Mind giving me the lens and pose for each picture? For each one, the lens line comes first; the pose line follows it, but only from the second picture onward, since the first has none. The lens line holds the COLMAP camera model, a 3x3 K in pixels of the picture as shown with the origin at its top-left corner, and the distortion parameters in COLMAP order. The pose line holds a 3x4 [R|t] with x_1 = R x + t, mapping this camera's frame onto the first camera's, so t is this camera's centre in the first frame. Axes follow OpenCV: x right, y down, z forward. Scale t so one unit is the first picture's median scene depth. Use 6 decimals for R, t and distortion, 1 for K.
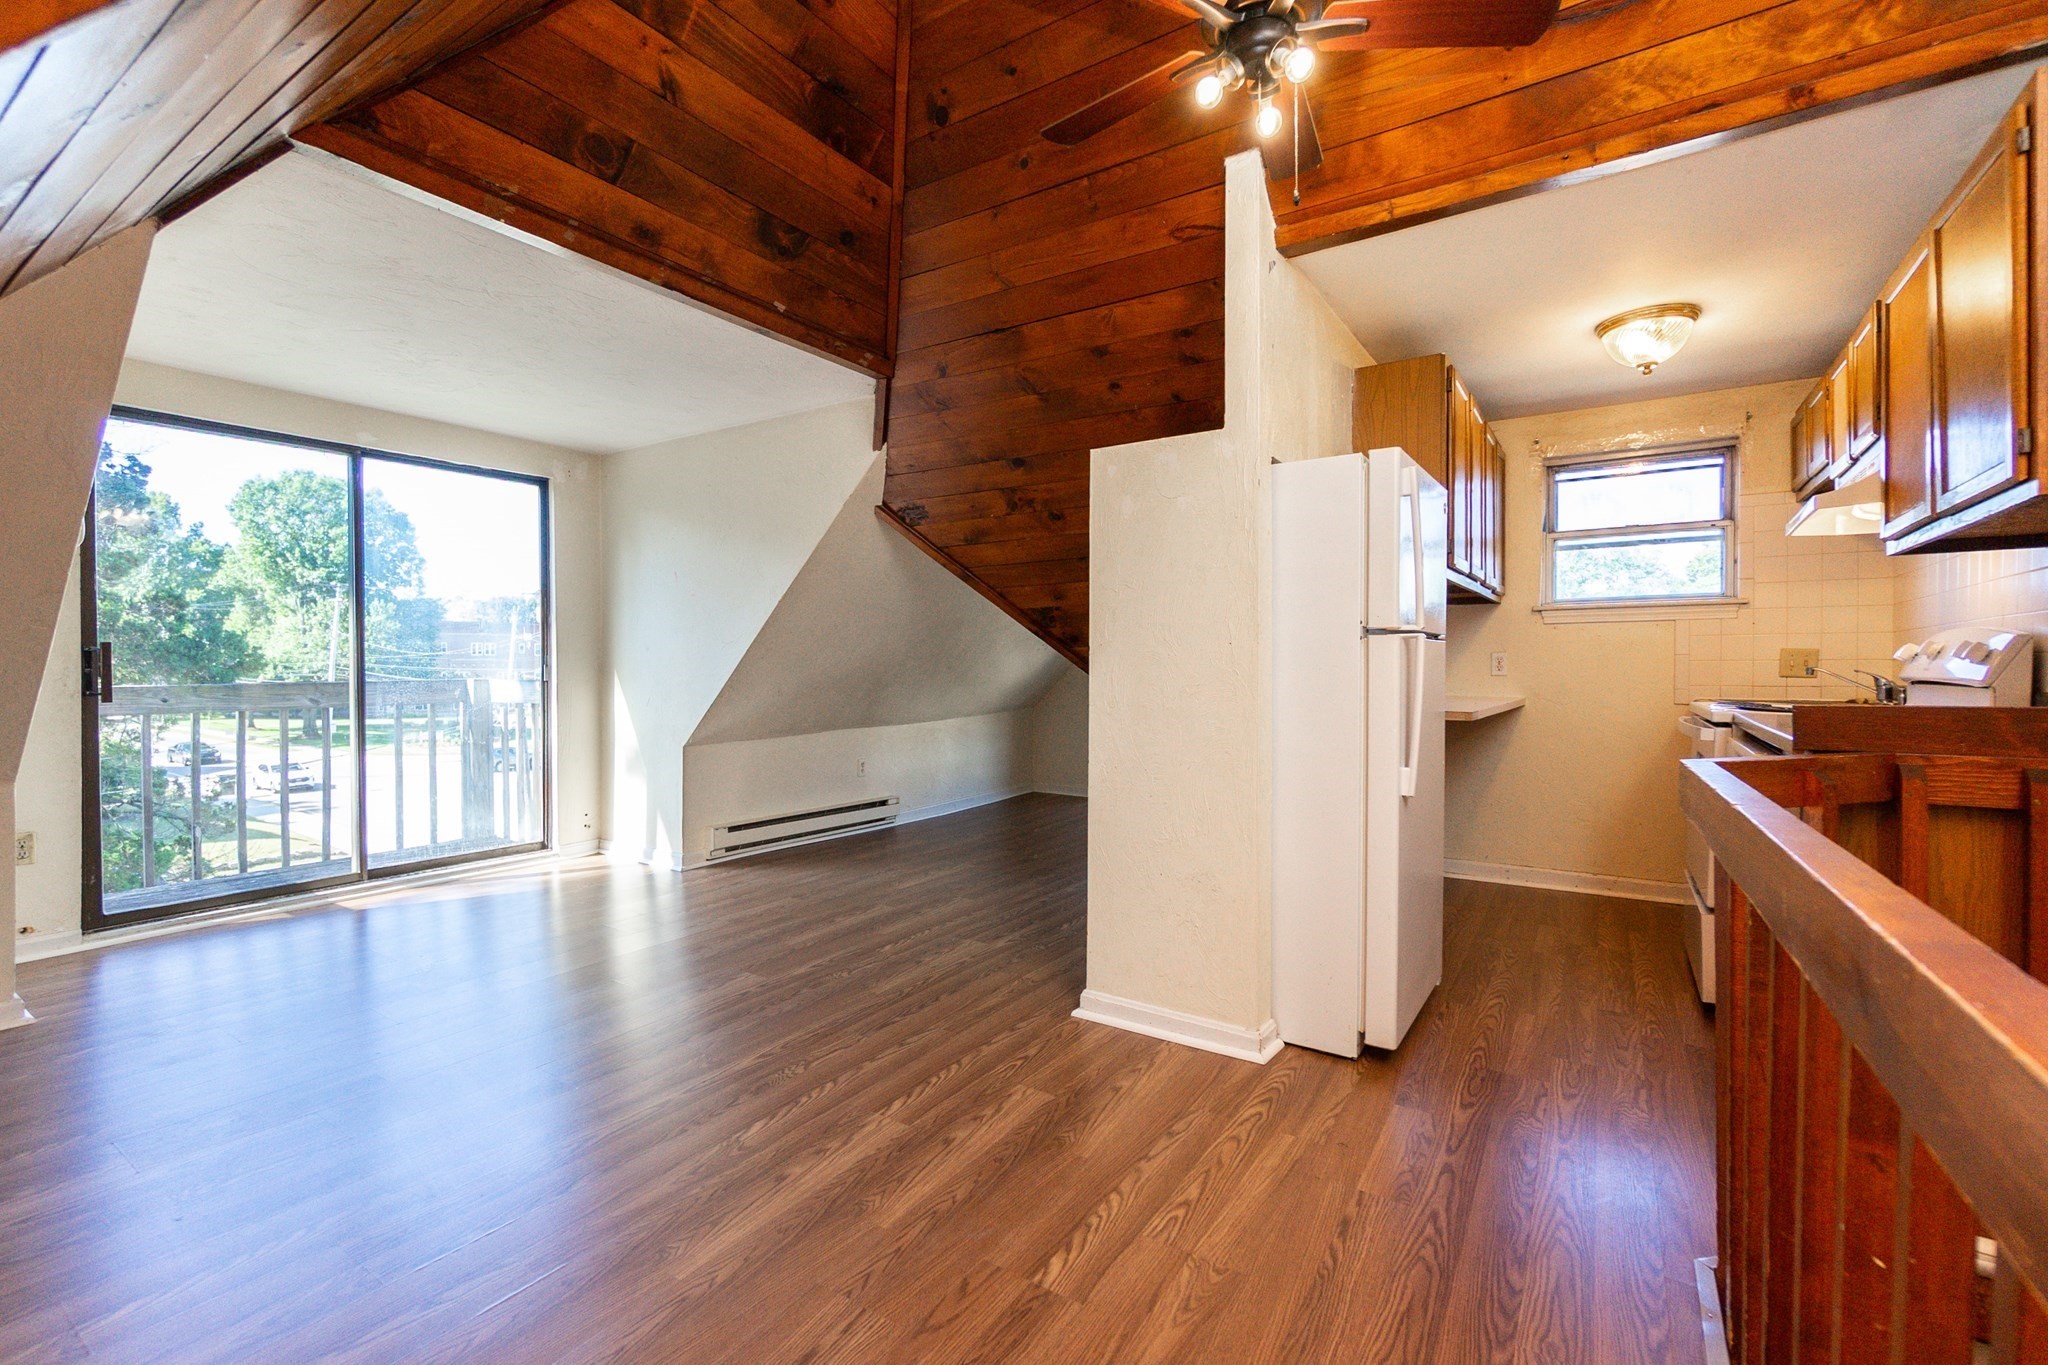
lens RADIAL K [[904.0, 0, 1017.2], [0, 904.0, 675.0], [0, 0, 1]] dist [0.000519, 0.000711]
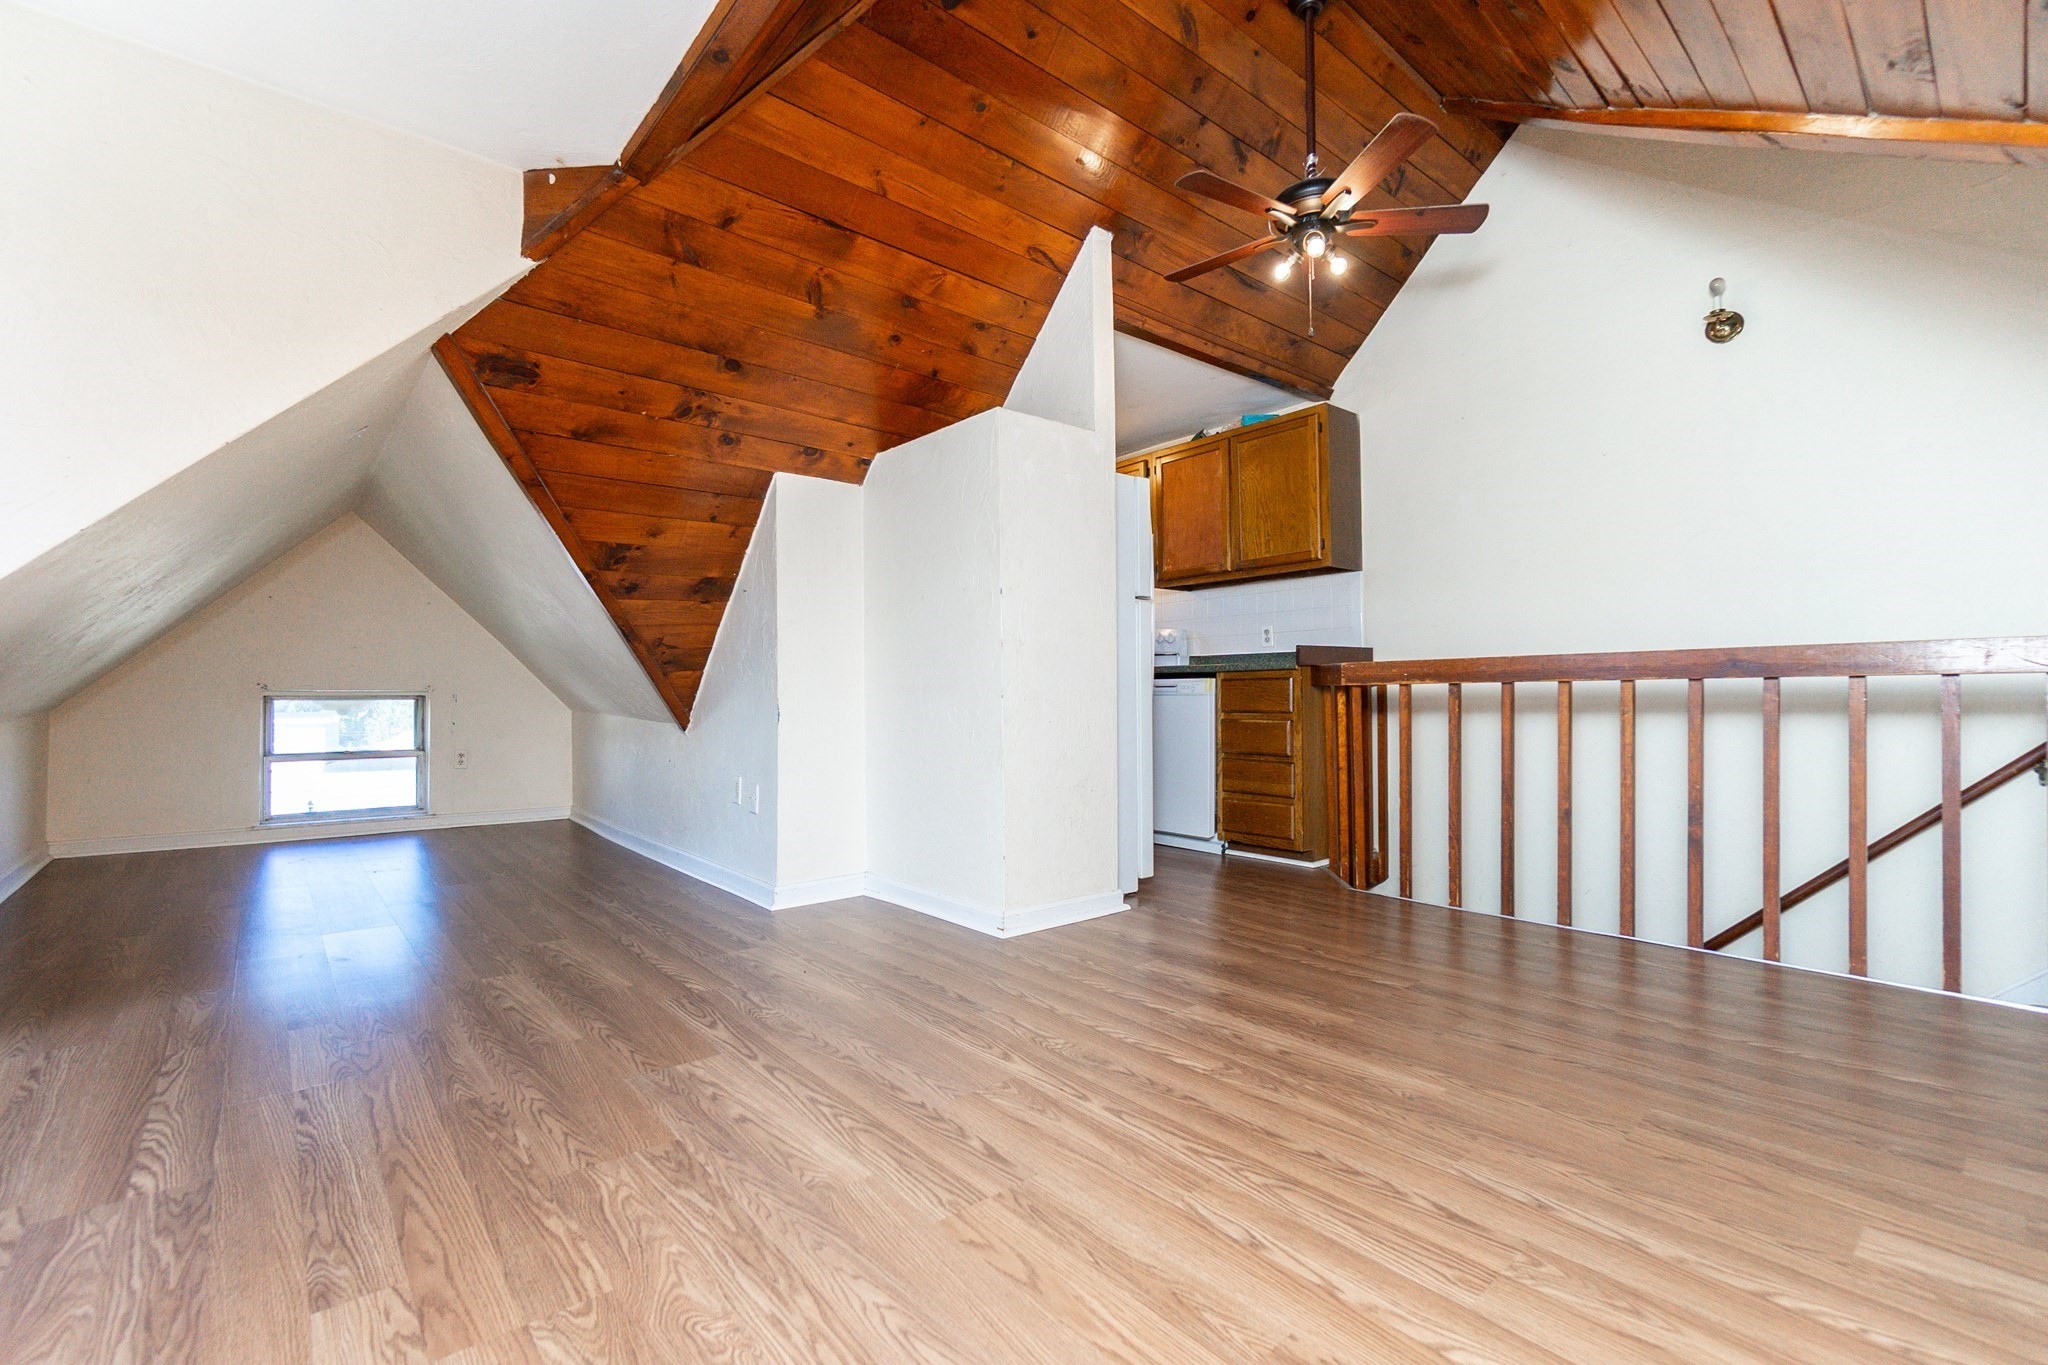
lens RADIAL K [[874.6, 0, 1030.2], [0, 874.6, 687.9], [0, 0, 1]] dist [0.000534, 0.000186]
pose [[0.271840, -0.002568, 0.962339, -0.956122], [0.012363, 0.999923, -0.000824, 0.088118], [-0.962263, 0.012121, 0.271851, 0.716856]]
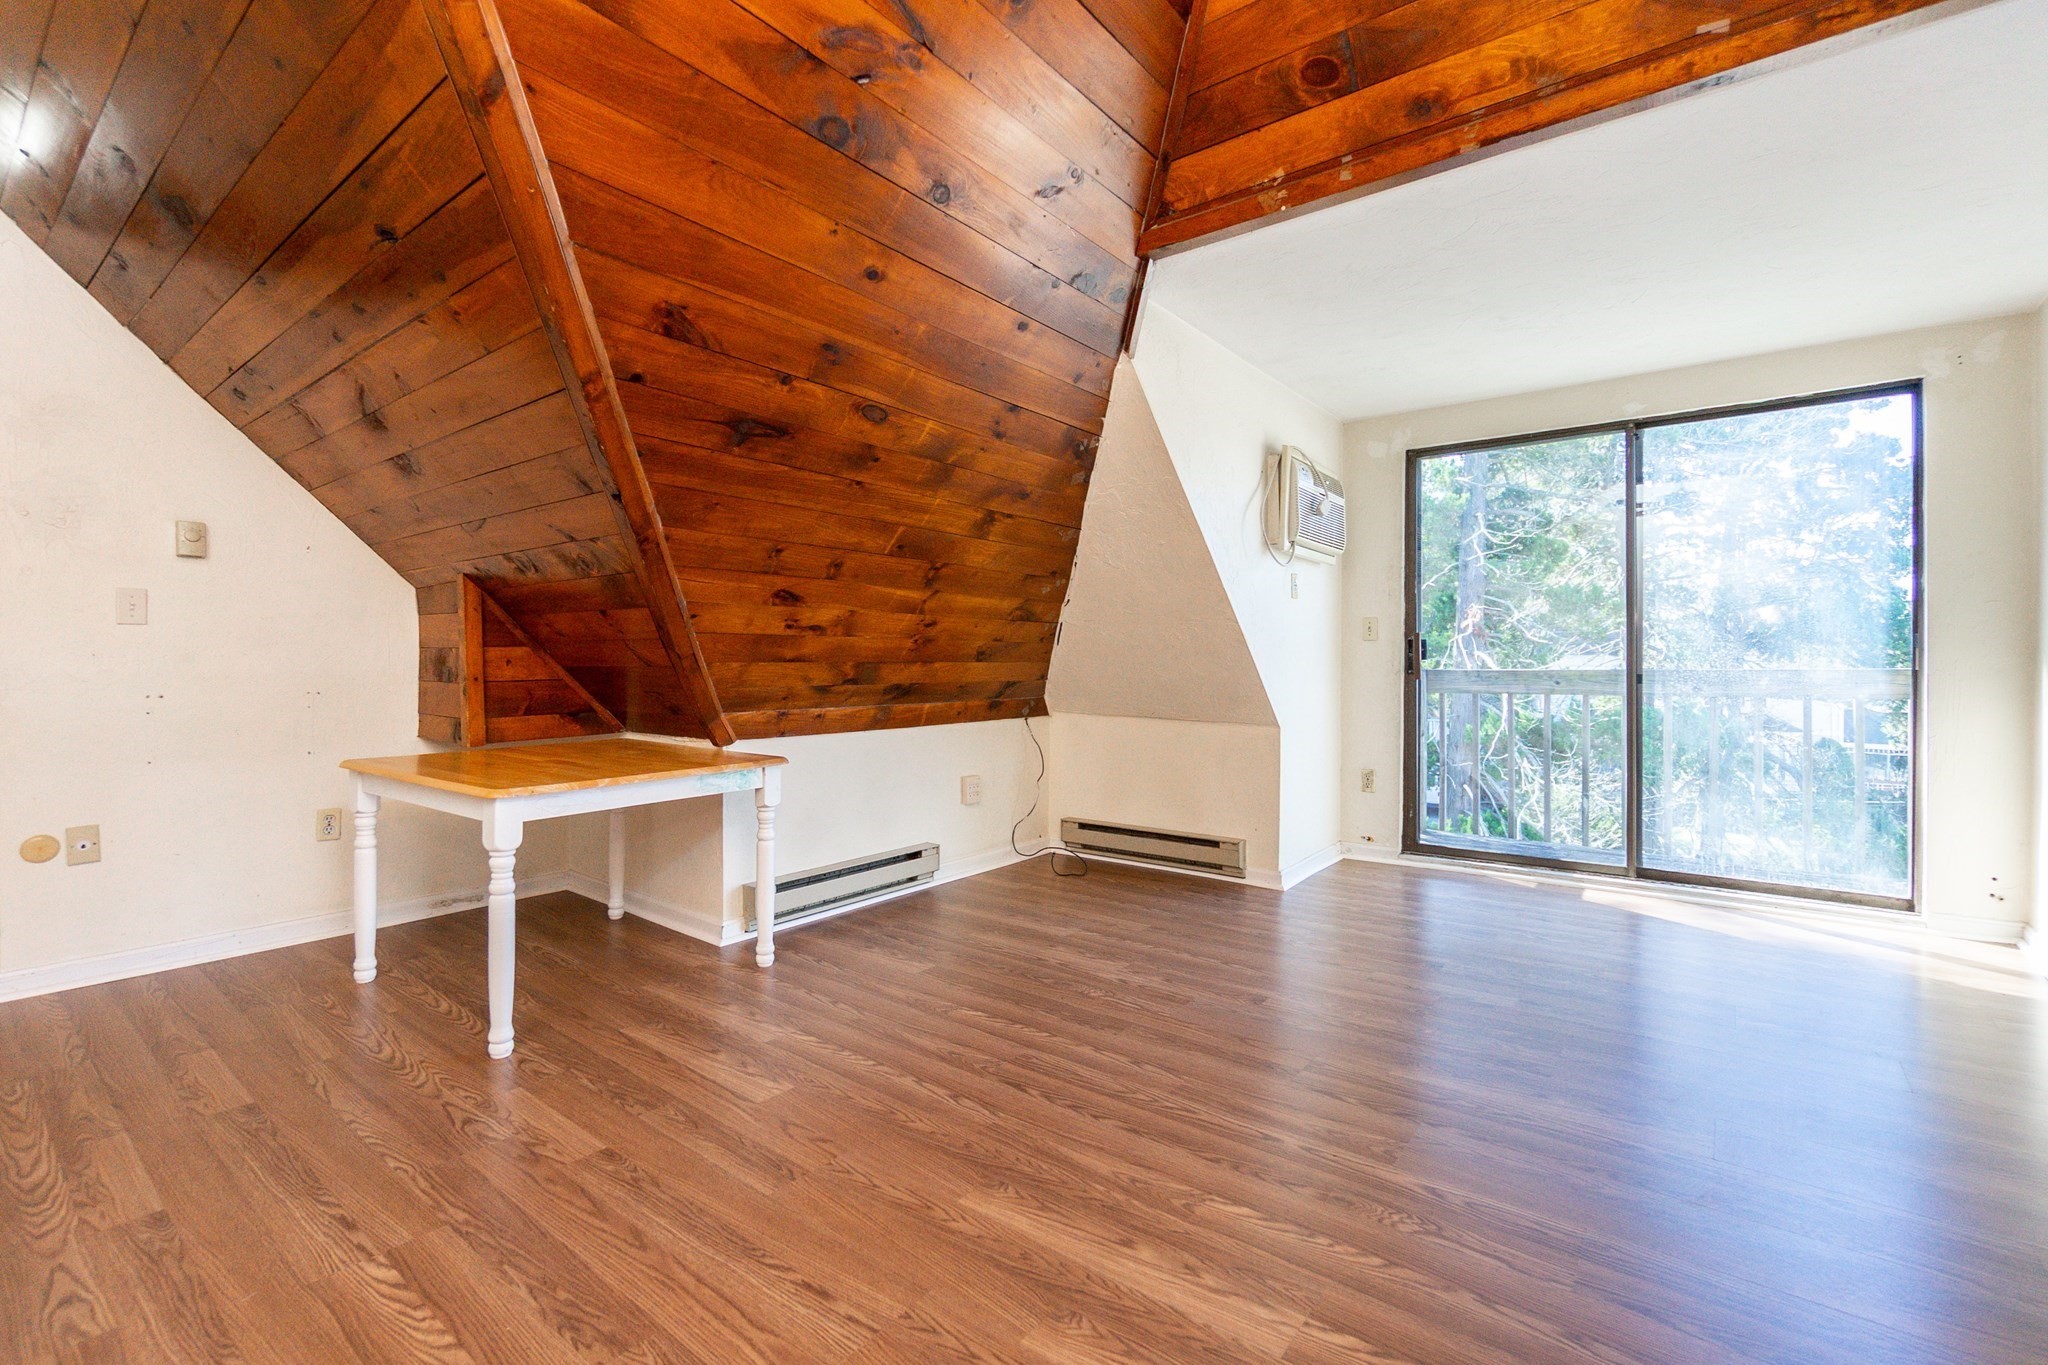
lens RADIAL K [[895.0, 0, 1022.8], [0, 895.0, 667.9], [0, 0, 1]] dist [-0.001854, 0.000159]
pose [[-0.081704, 0.005932, -0.996639, 0.407712], [-0.009431, 0.999933, 0.006725, 0.012703], [0.996612, 0.009949, -0.081643, 0.690275]]
